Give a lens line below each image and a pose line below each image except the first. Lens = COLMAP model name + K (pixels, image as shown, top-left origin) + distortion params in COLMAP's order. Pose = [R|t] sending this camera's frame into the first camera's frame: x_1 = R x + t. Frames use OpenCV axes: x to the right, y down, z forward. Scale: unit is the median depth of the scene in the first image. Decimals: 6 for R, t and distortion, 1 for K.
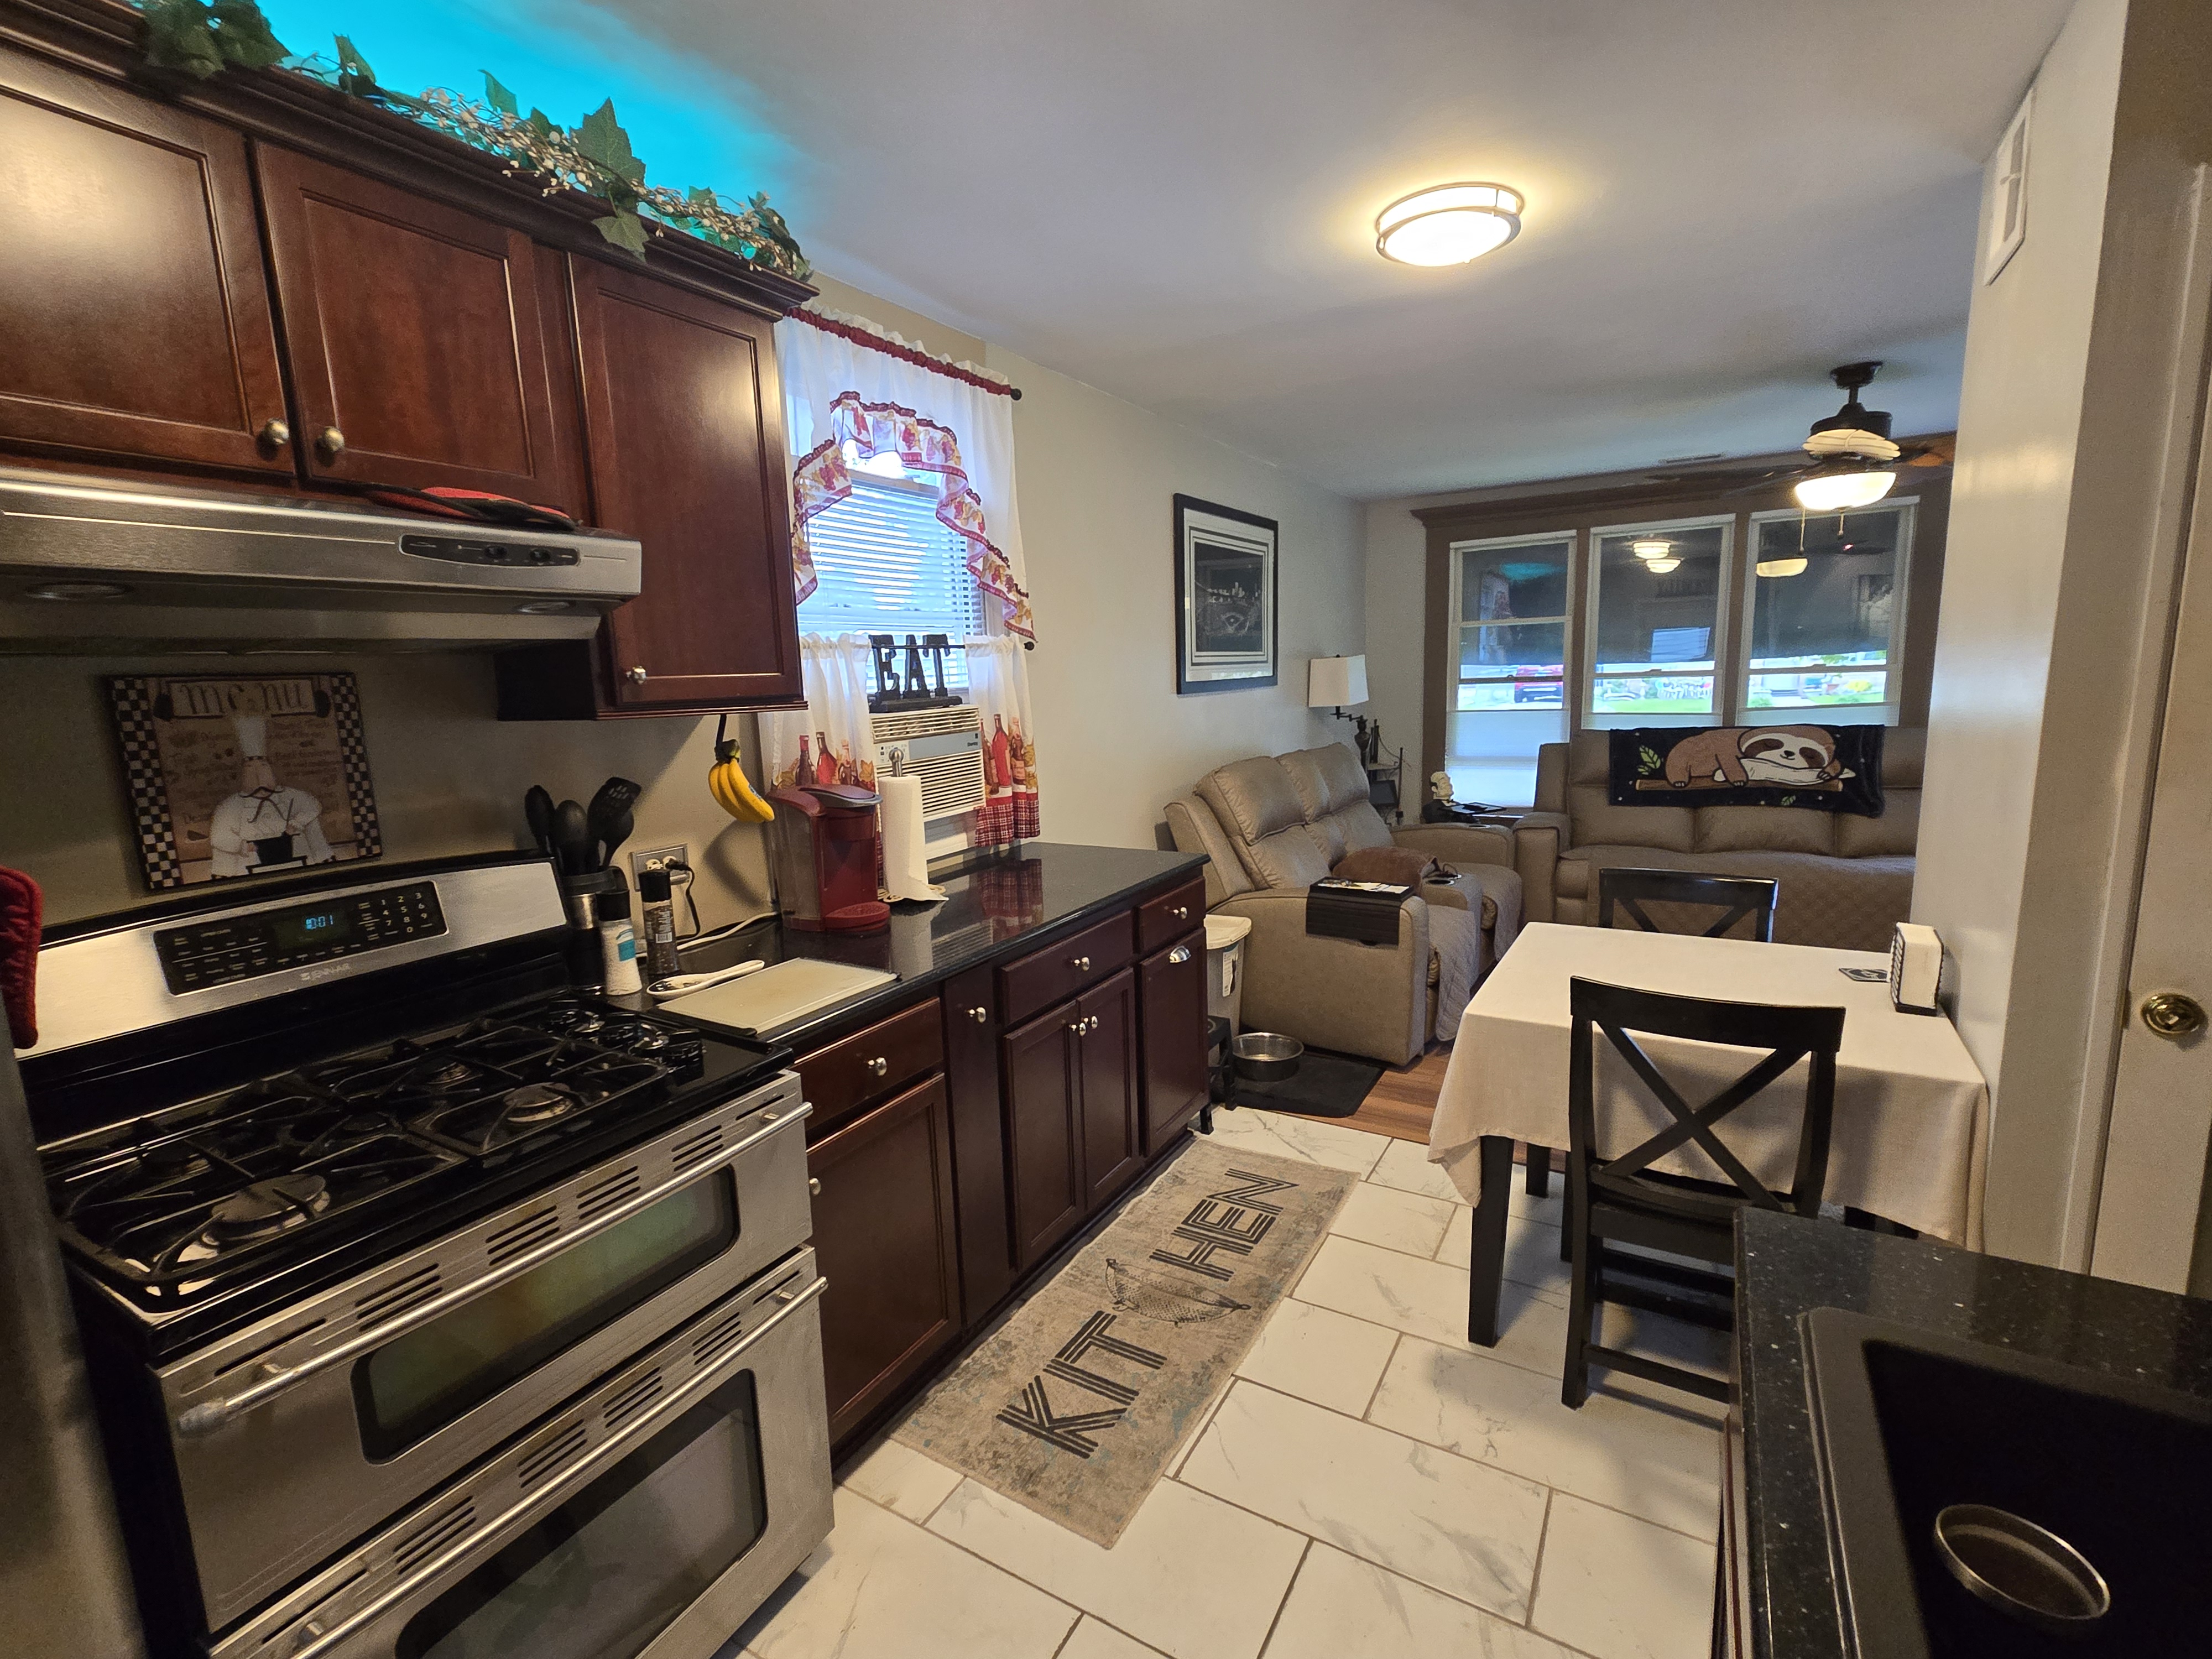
lens RADIAL K [[1002.0, 0, 1087.1], [0, 1002.0, 839.2], [0, 0, 1]] dist [-0.001246, -0.000414]
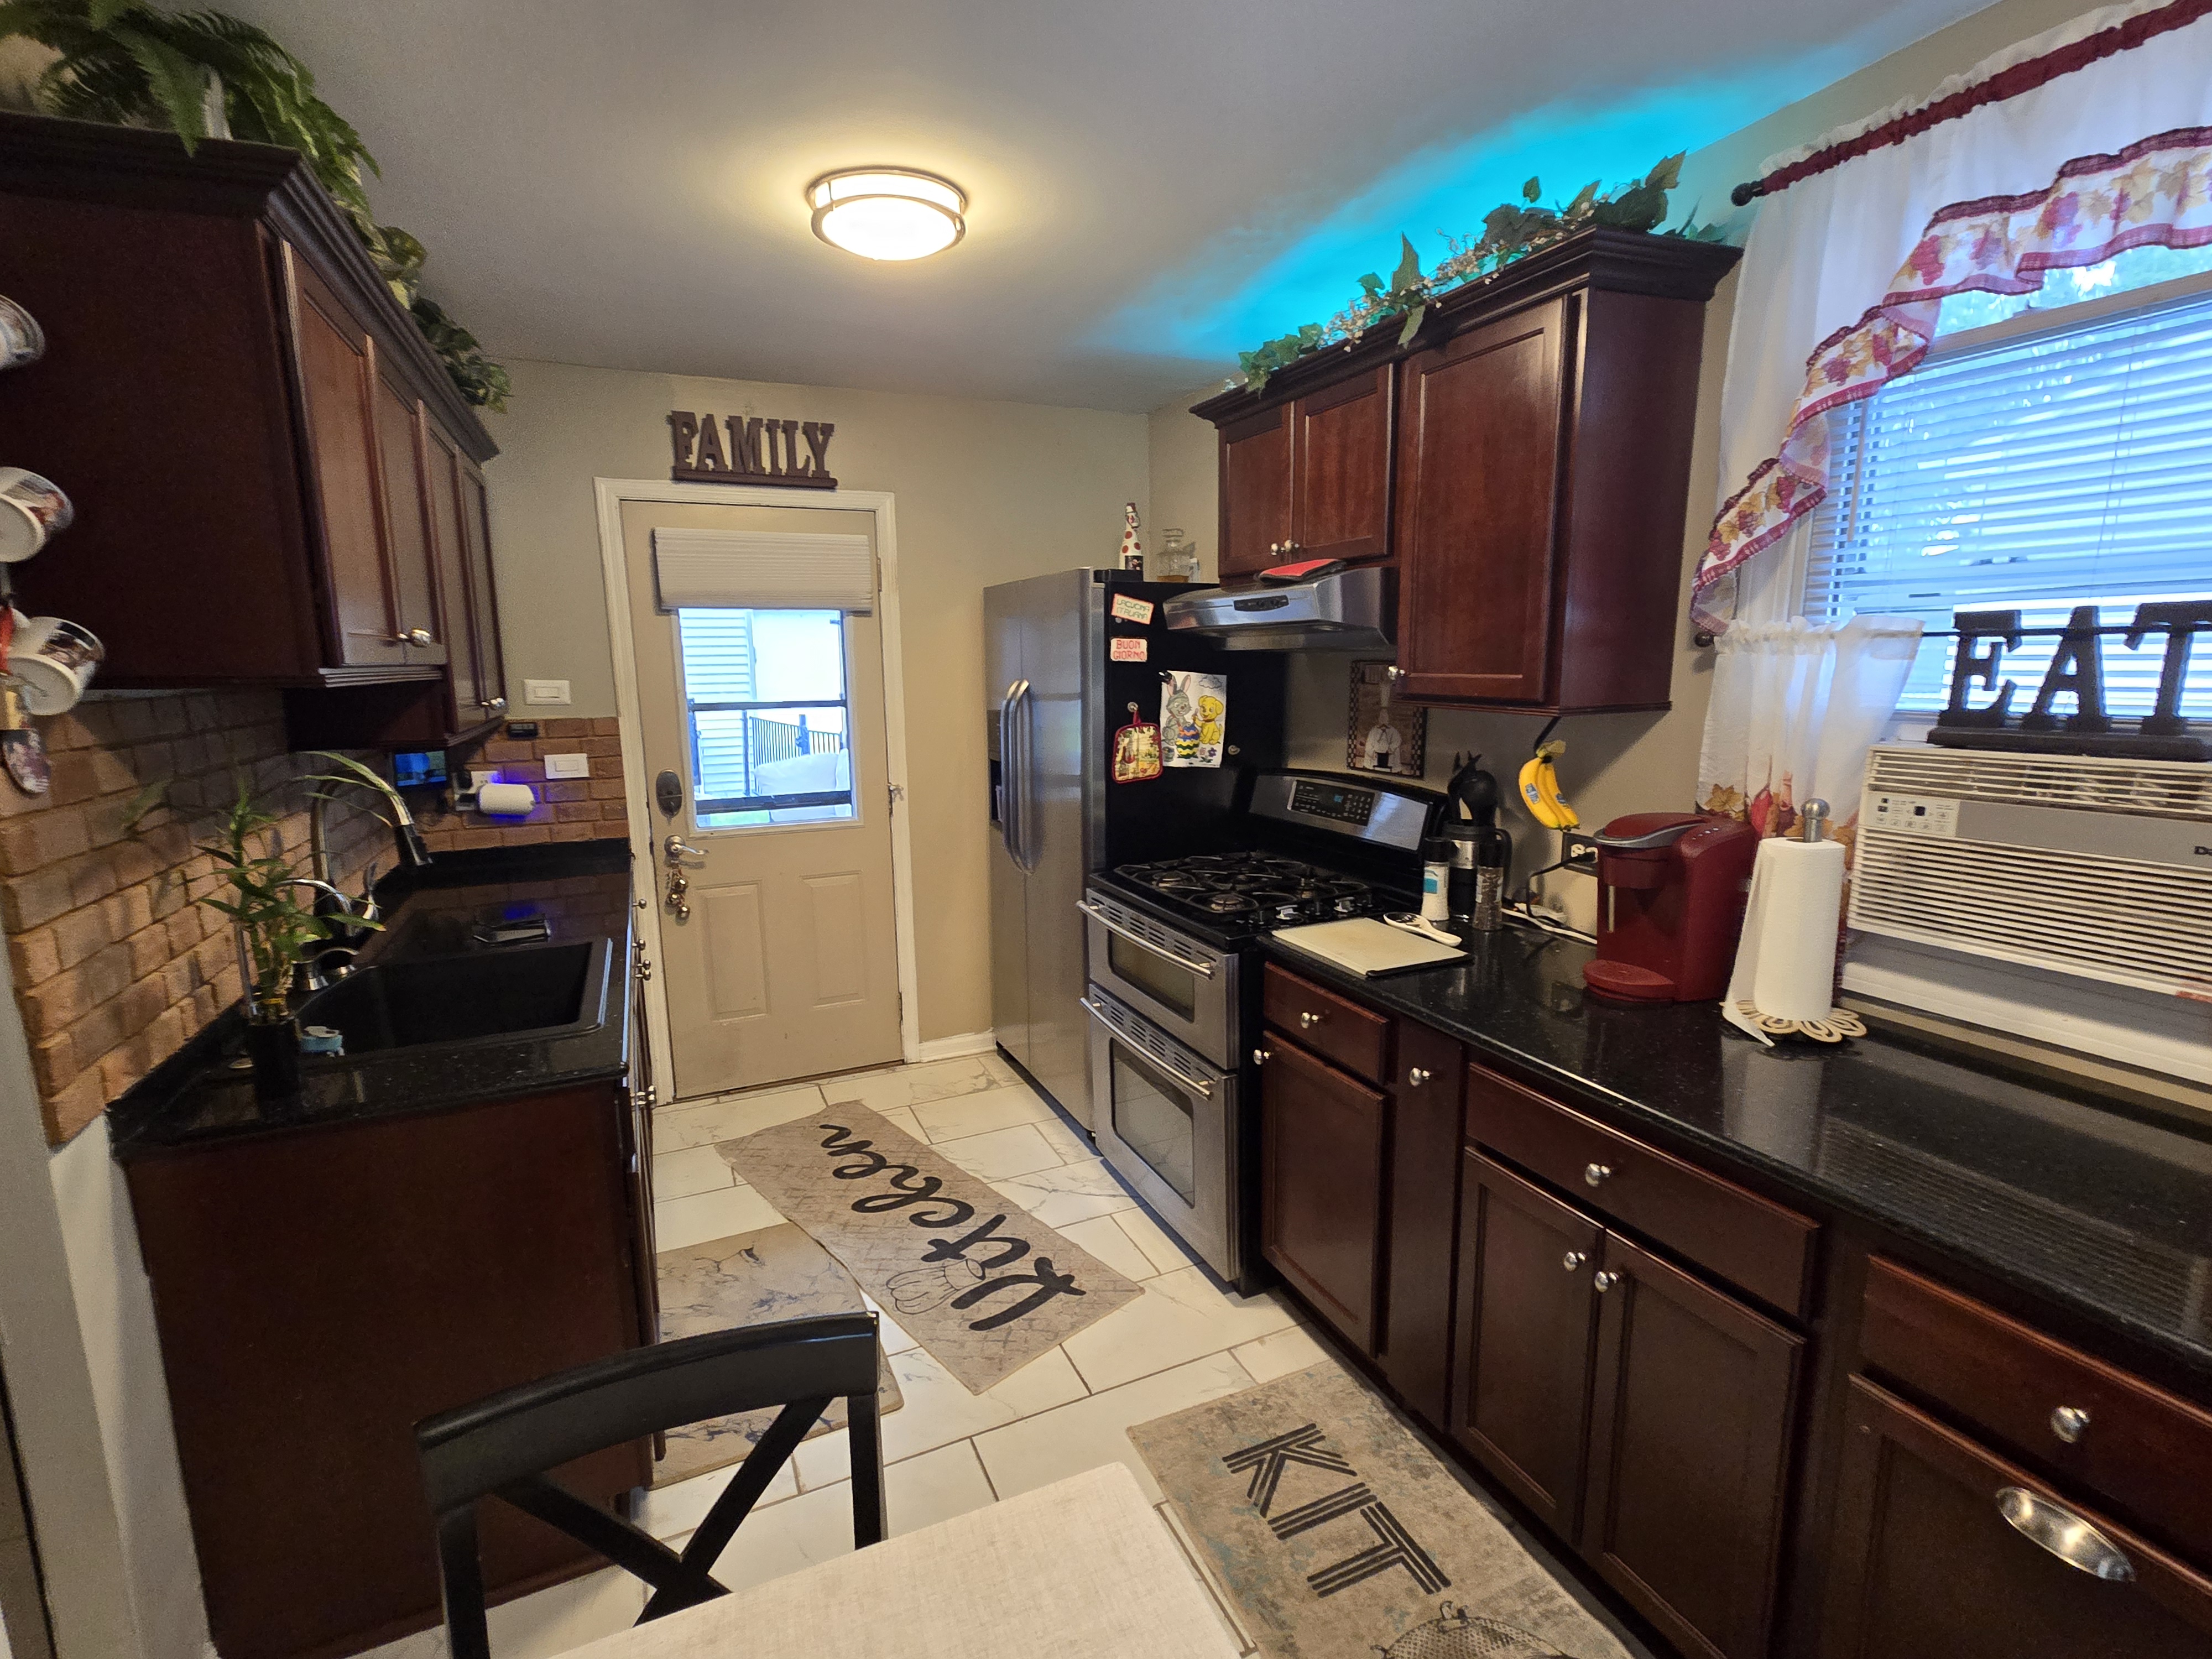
lens RADIAL K [[1002.0, 0, 1087.1], [0, 1002.0, 839.2], [0, 0, 1]] dist [-0.001246, -0.000414]
pose [[-0.569397, 0.191908, -0.799349, 0.536044], [-0.099556, 0.949115, 0.298780, -0.191090], [0.816012, 0.249704, -0.521318, 0.871100]]
